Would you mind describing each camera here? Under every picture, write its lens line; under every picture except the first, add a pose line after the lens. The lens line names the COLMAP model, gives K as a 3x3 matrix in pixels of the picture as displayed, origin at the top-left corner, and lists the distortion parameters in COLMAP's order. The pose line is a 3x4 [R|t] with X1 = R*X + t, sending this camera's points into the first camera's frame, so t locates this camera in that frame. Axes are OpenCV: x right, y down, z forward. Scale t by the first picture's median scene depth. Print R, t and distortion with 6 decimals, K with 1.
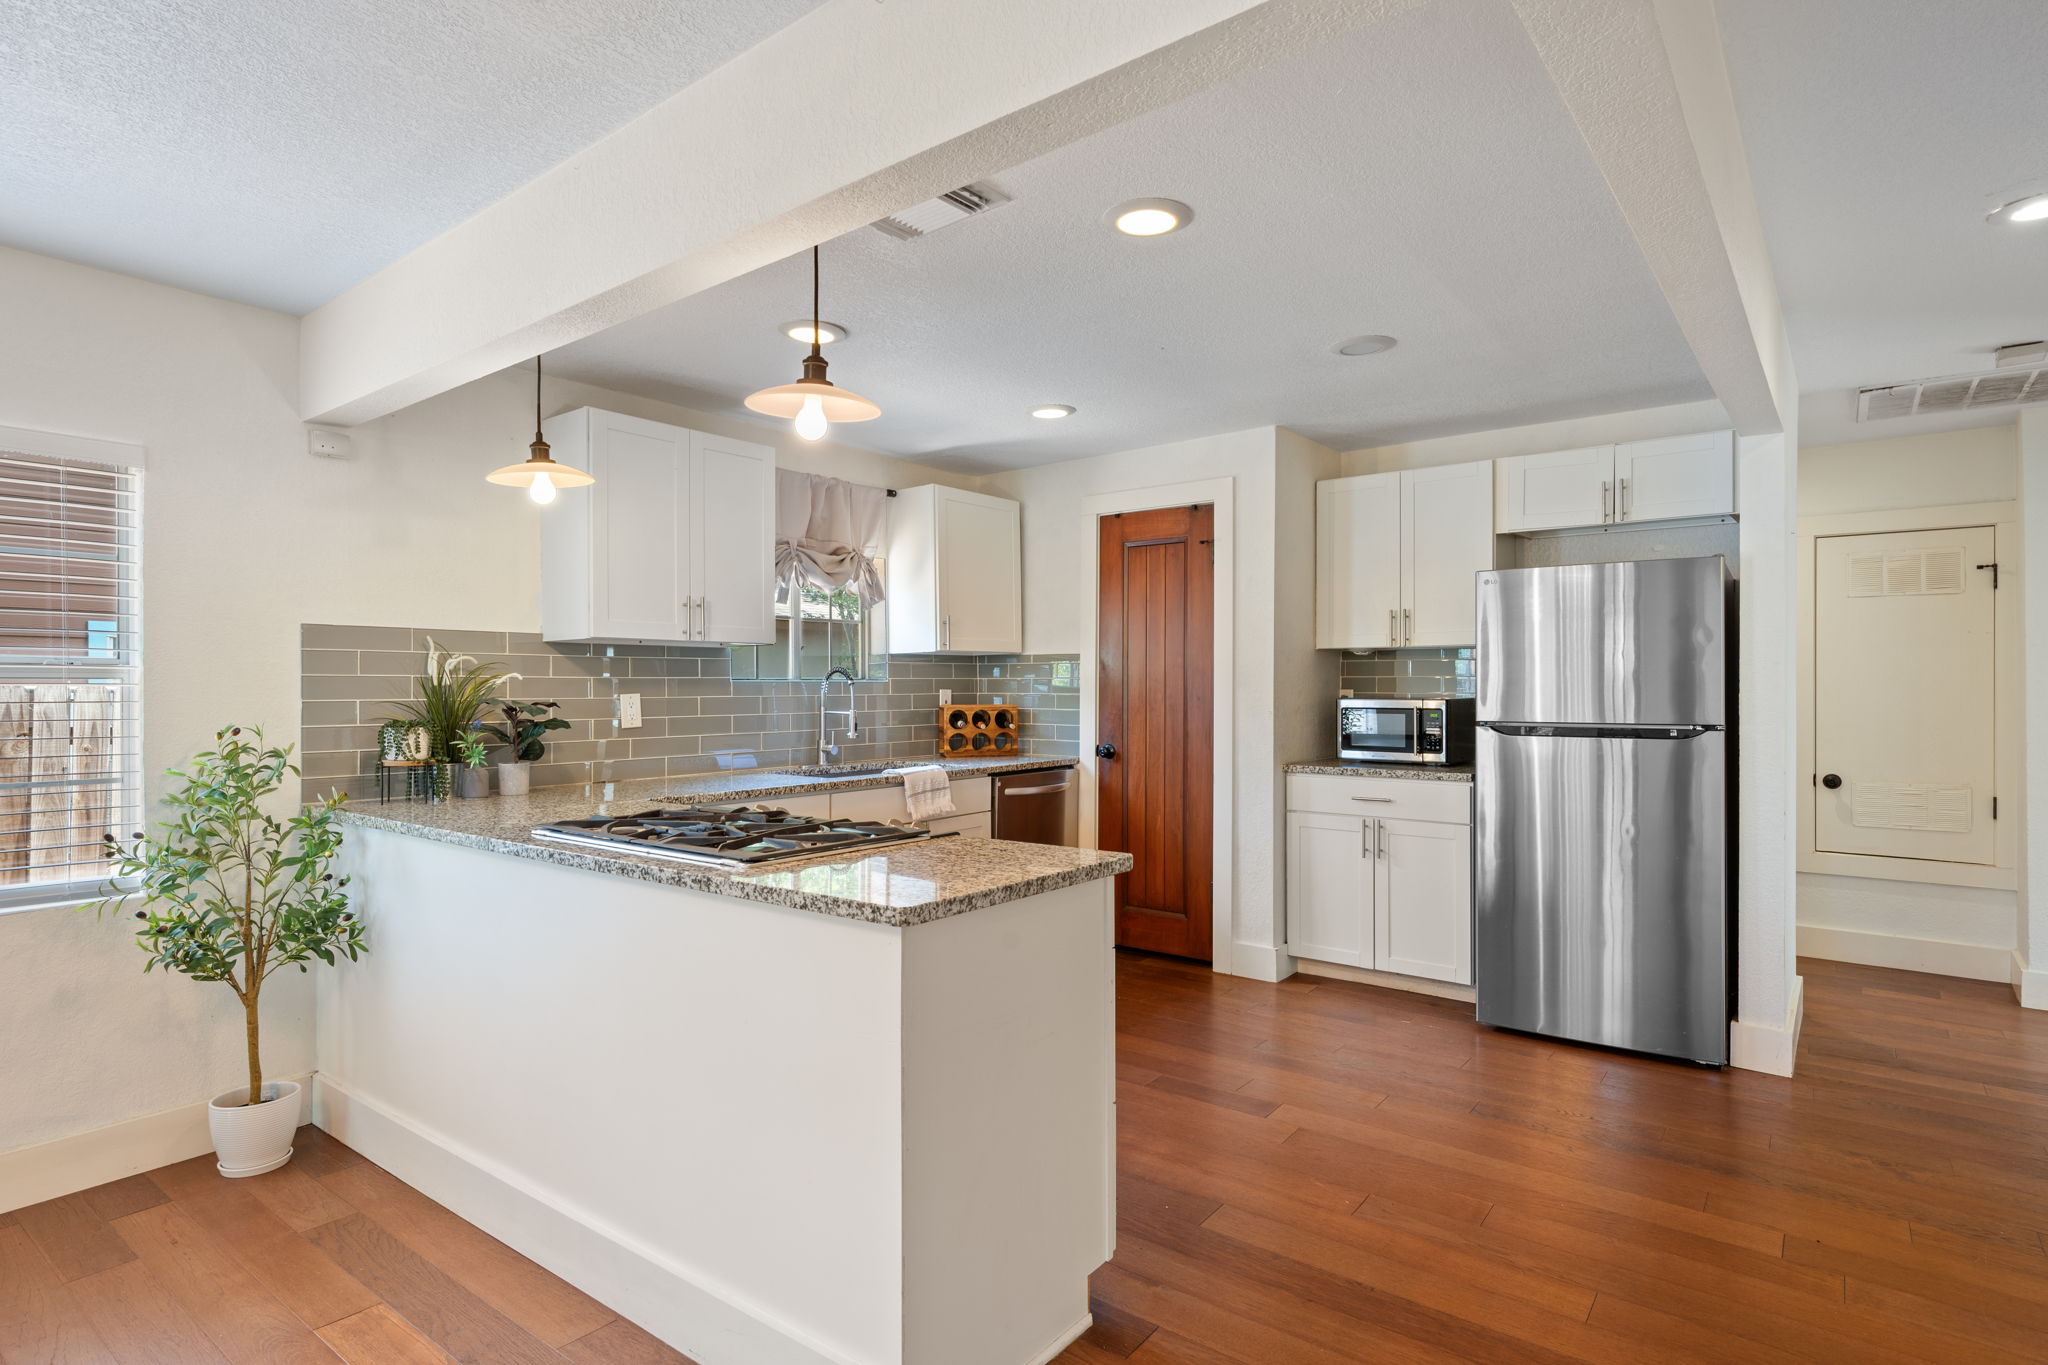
lens RADIAL K [[1056.0, 0, 1020.5], [0, 1056.0, 689.1], [0, 0, 1]] dist [0.000213, -0.000018]
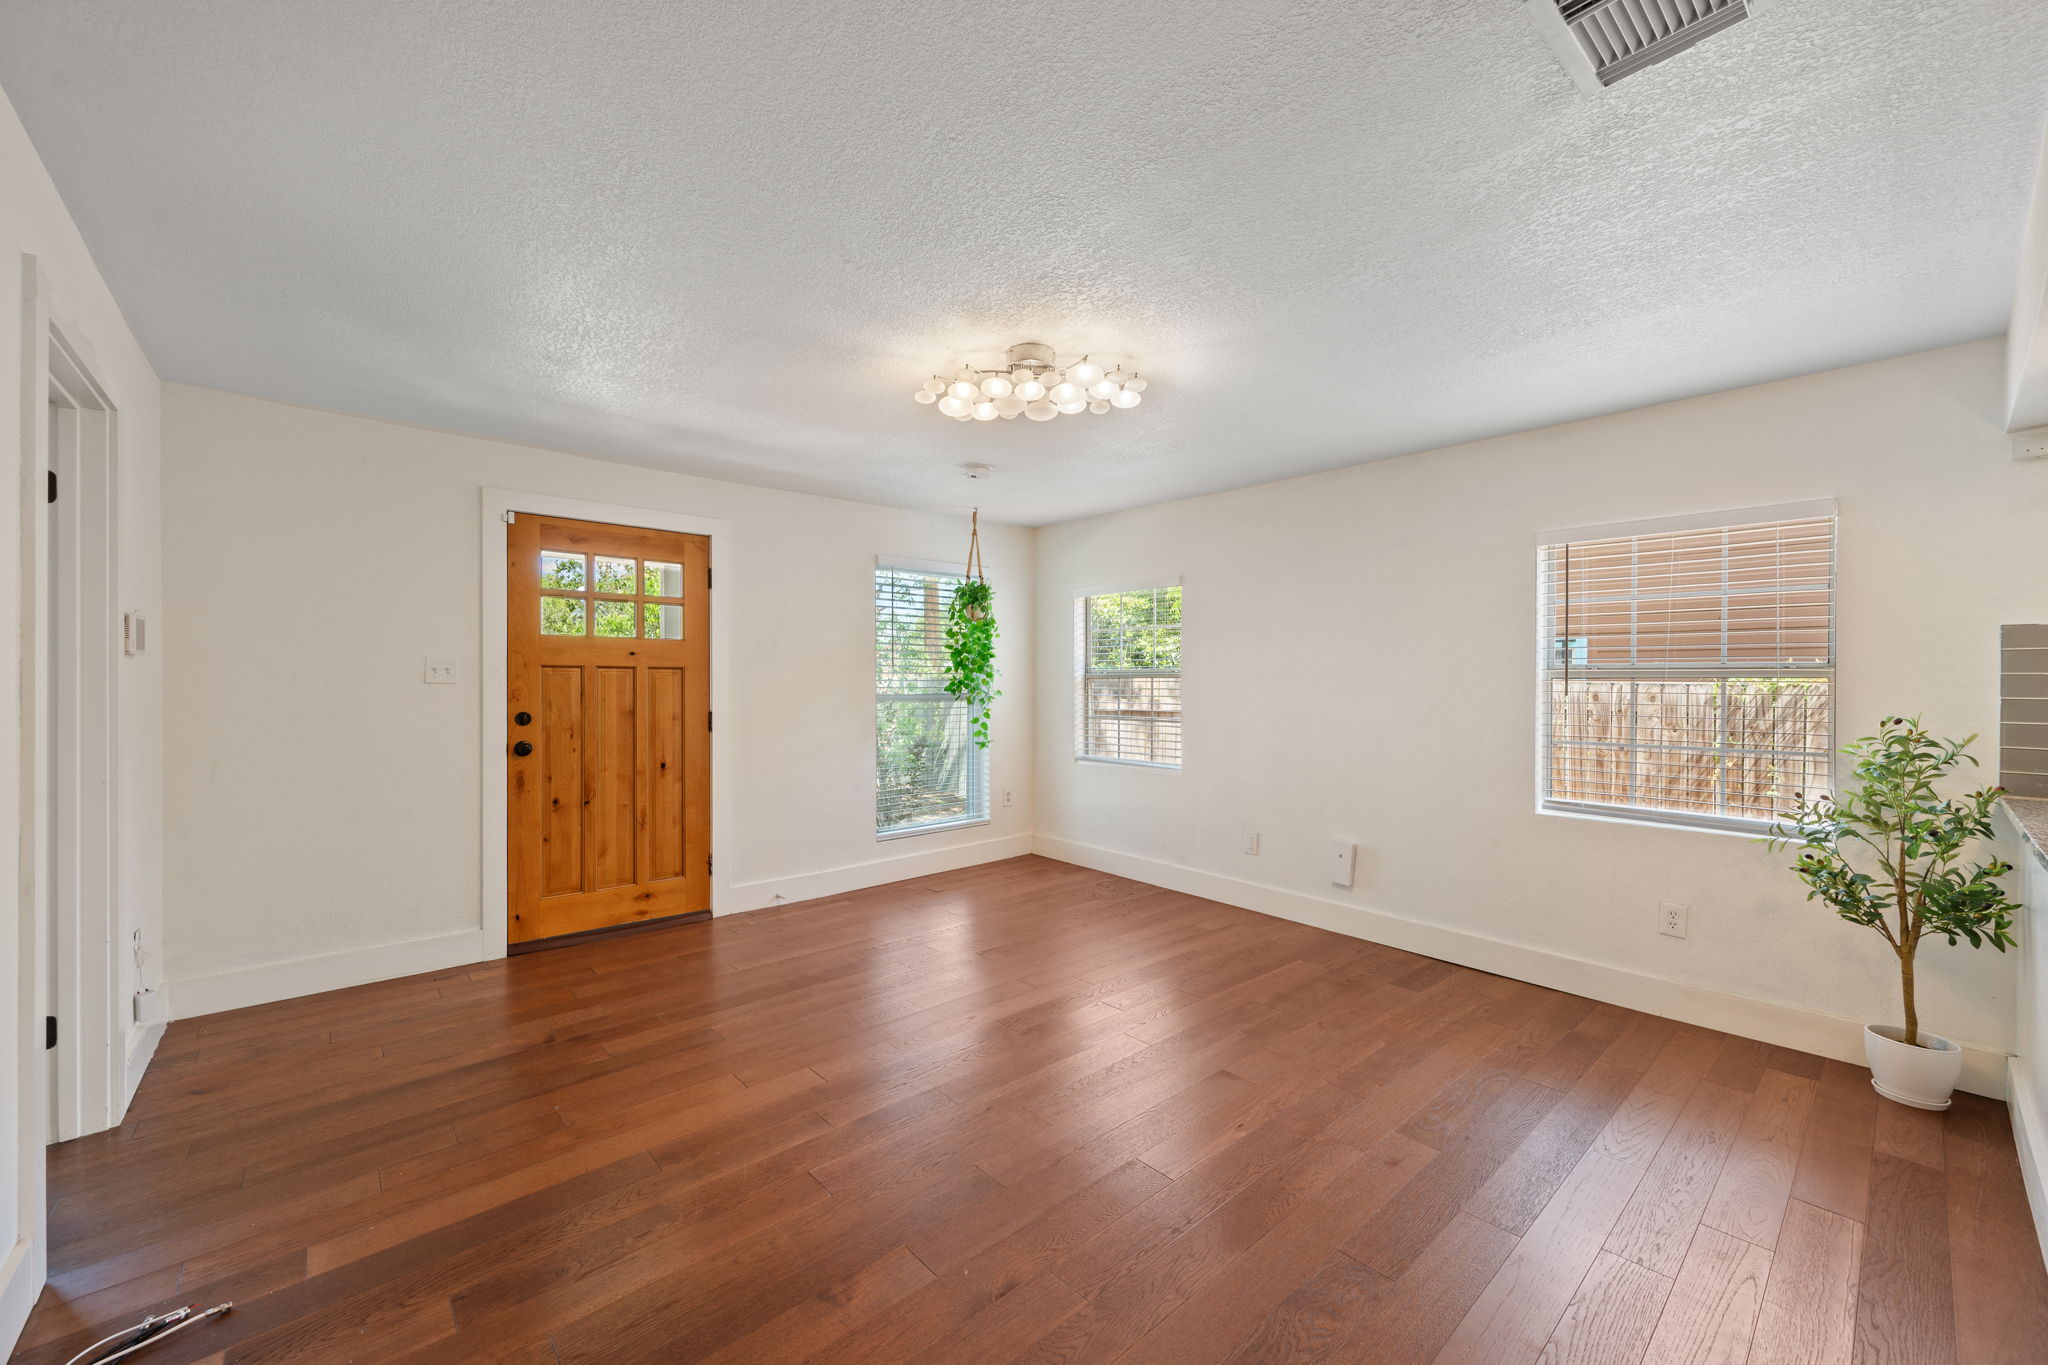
lens RADIAL K [[797.6, 0, 1022.1], [0, 797.6, 685.1], [0, 0, 1]] dist [0.000614, -0.000261]
pose [[-0.182676, 0.003987, -0.983165, 0.202957], [-0.008640, 0.999947, 0.005660, 0.001733], [0.983135, 0.009528, -0.182632, 0.130985]]
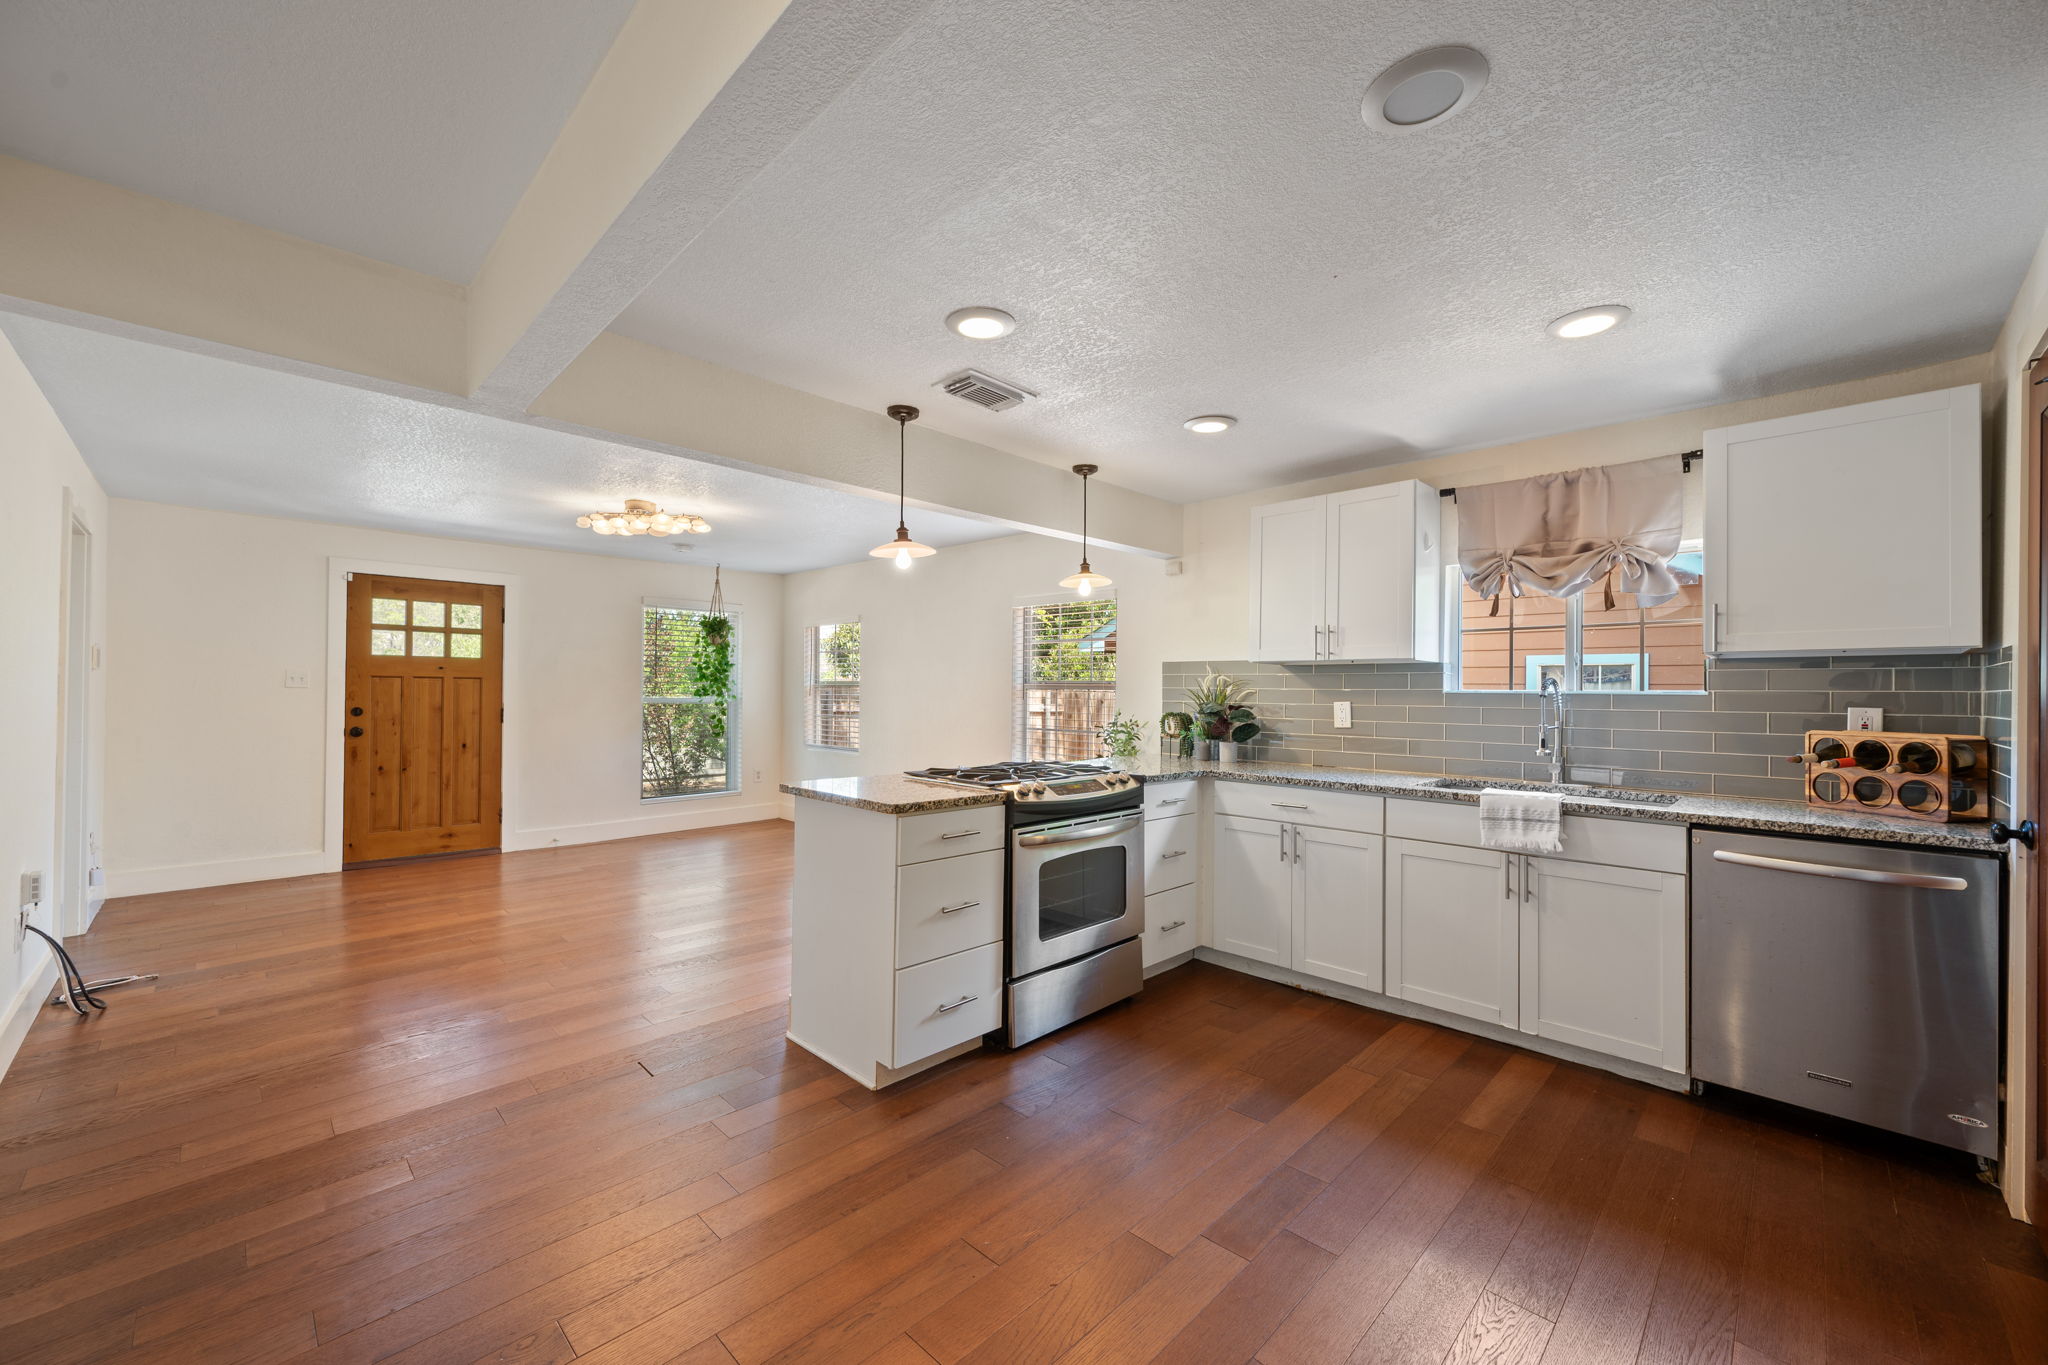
lens RADIAL K [[797.6, 0, 1022.1], [0, 797.6, 685.1], [0, 0, 1]] dist [0.000614, -0.000261]
pose [[-0.118659, -0.008951, -0.992895, 0.601668], [-0.015479, 0.999855, -0.007164, -0.002525], [0.992814, 0.014519, -0.118780, 0.658061]]
